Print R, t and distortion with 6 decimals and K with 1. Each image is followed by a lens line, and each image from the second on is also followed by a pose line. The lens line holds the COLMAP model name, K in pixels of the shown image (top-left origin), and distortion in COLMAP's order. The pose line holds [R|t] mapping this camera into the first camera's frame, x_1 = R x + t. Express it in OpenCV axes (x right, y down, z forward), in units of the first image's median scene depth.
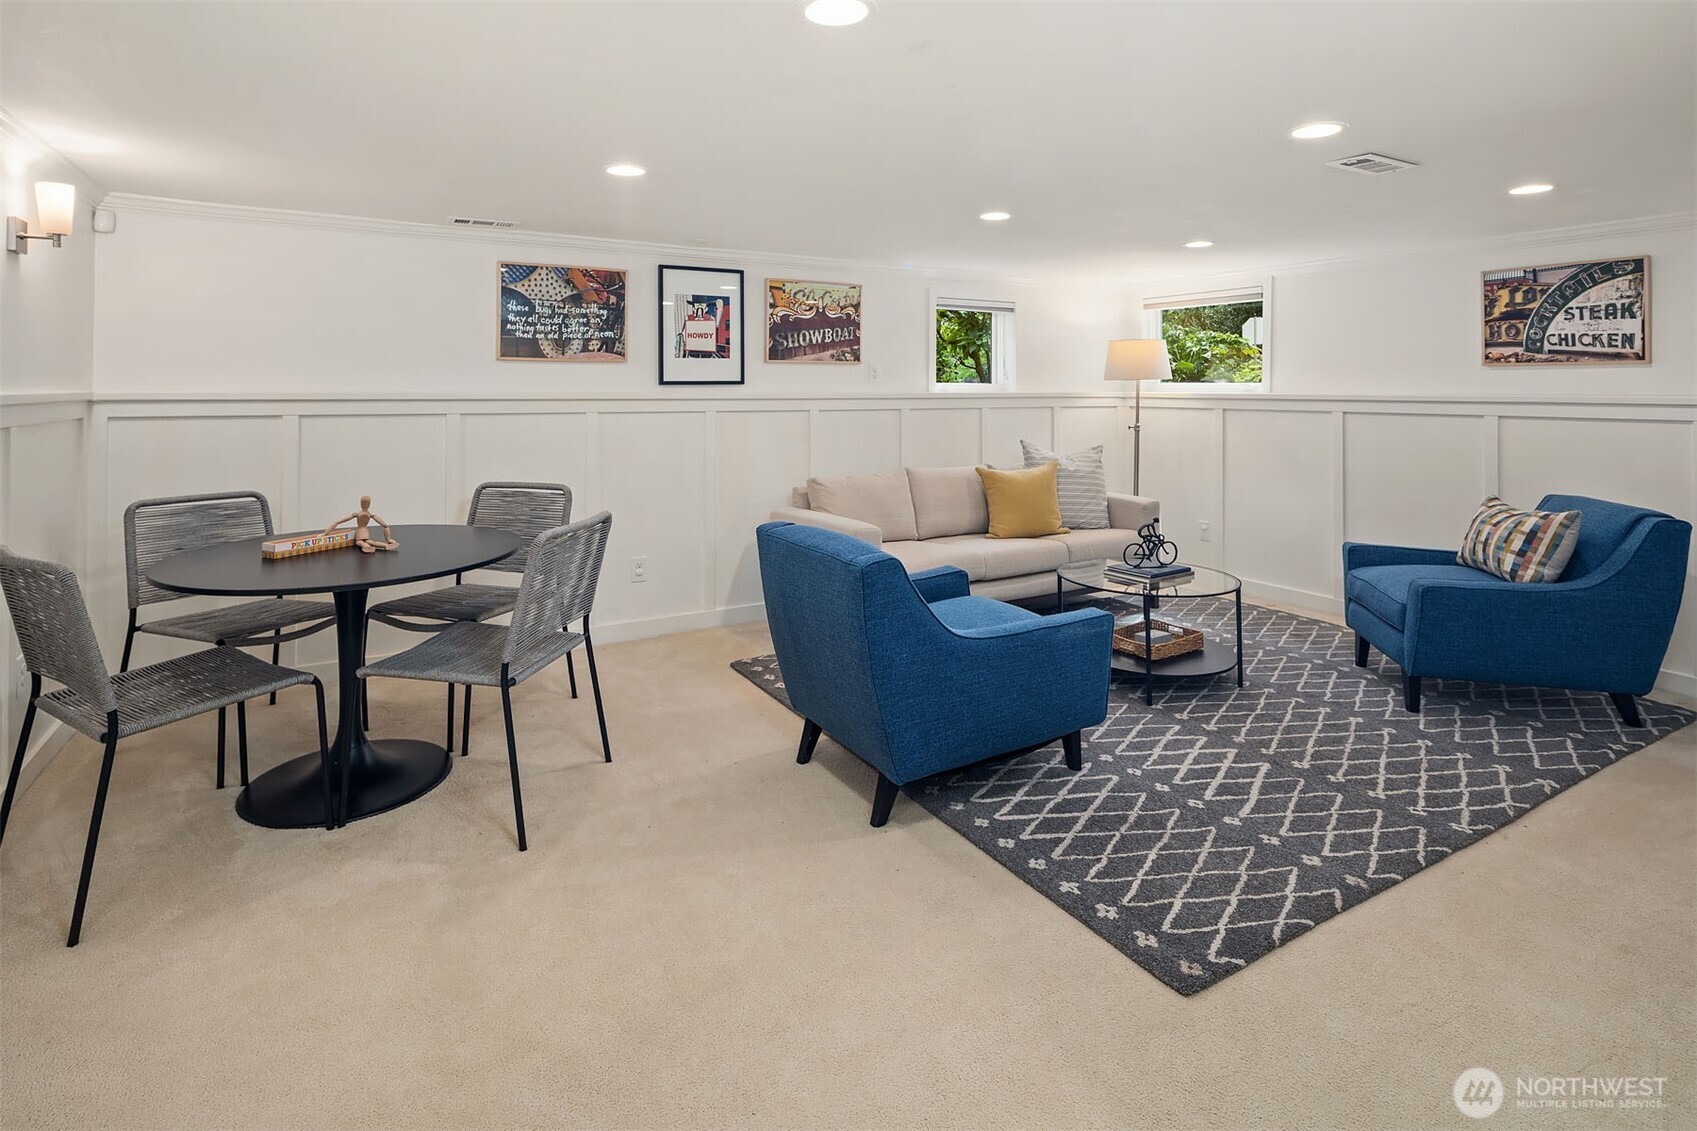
lens RADIAL K [[845.4, 0, 843.0], [0, 845.4, 376.1], [0, 0, 1]] dist [0.000656, -0.002333]
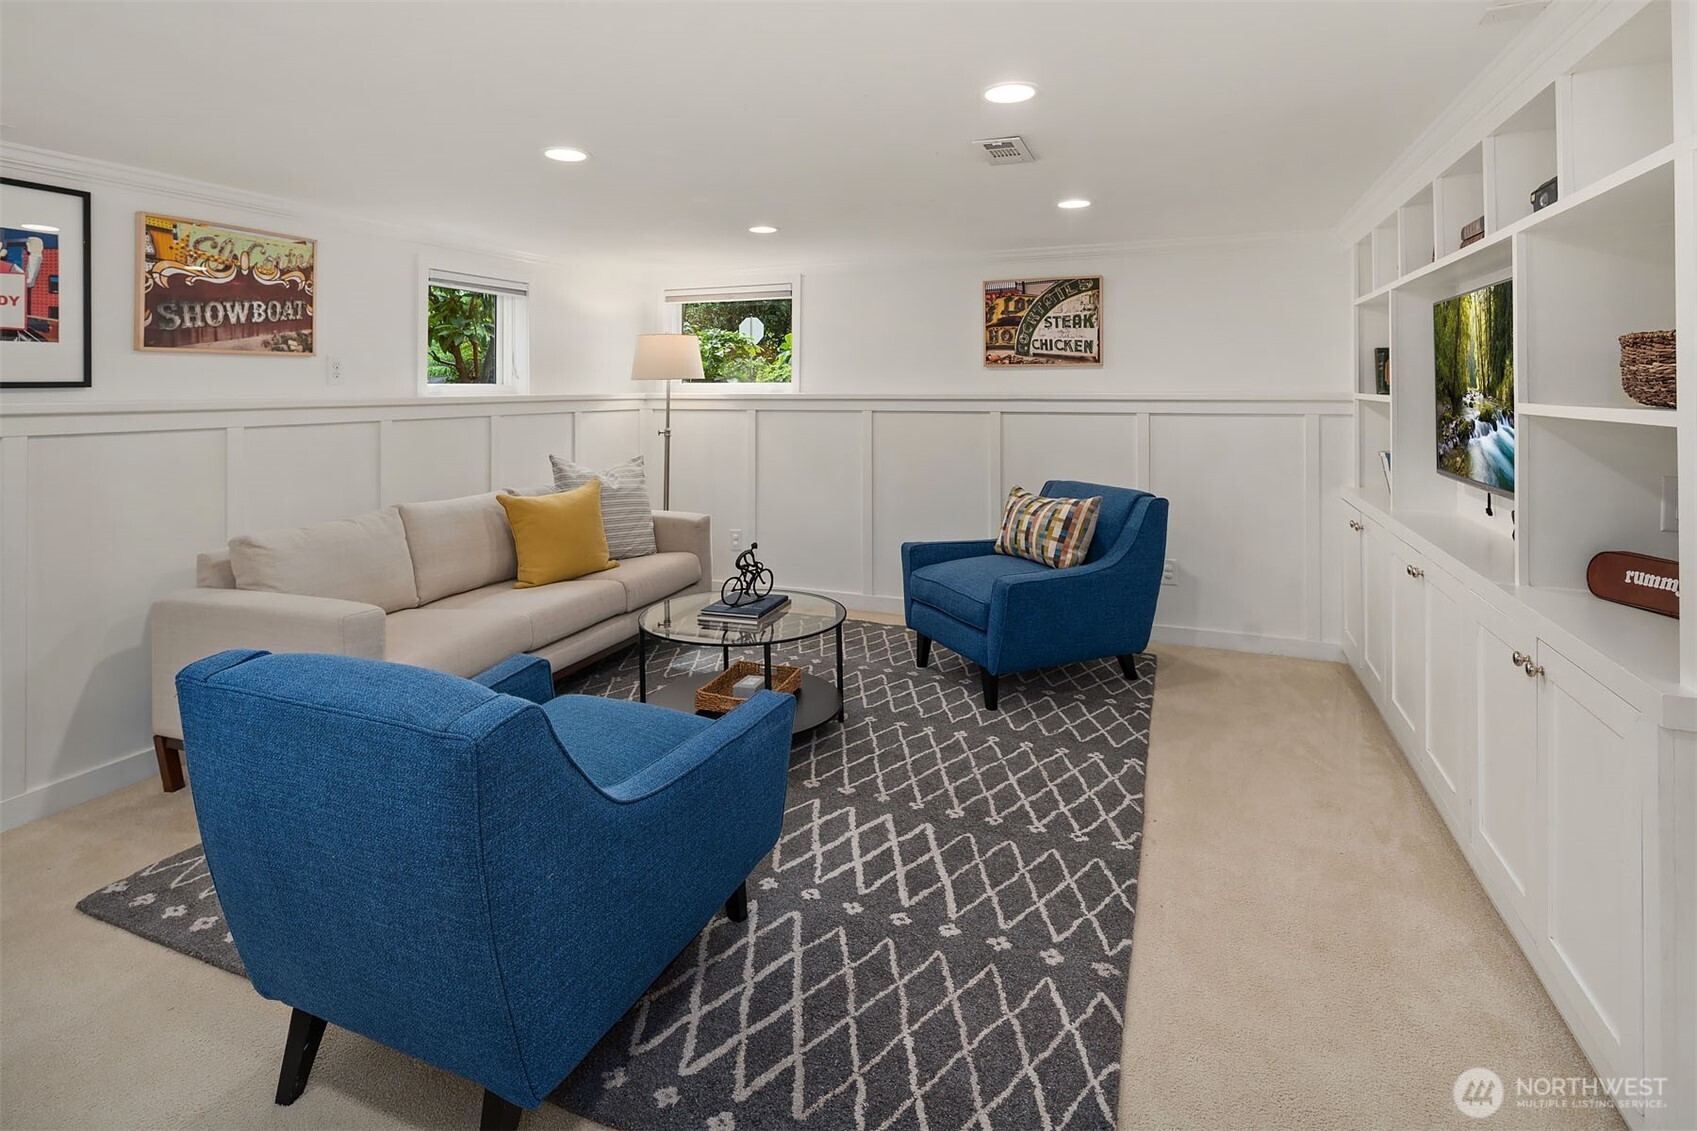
lens RADIAL K [[845.4, 0, 843.0], [0, 845.4, 376.1], [0, 0, 1]] dist [0.000656, -0.002333]
pose [[0.797800, 0.001952, 0.602919, -0.057983], [-0.002348, 0.999997, -0.000130, 0.000766], [-0.602917, -0.001312, 0.797803, 0.235324]]
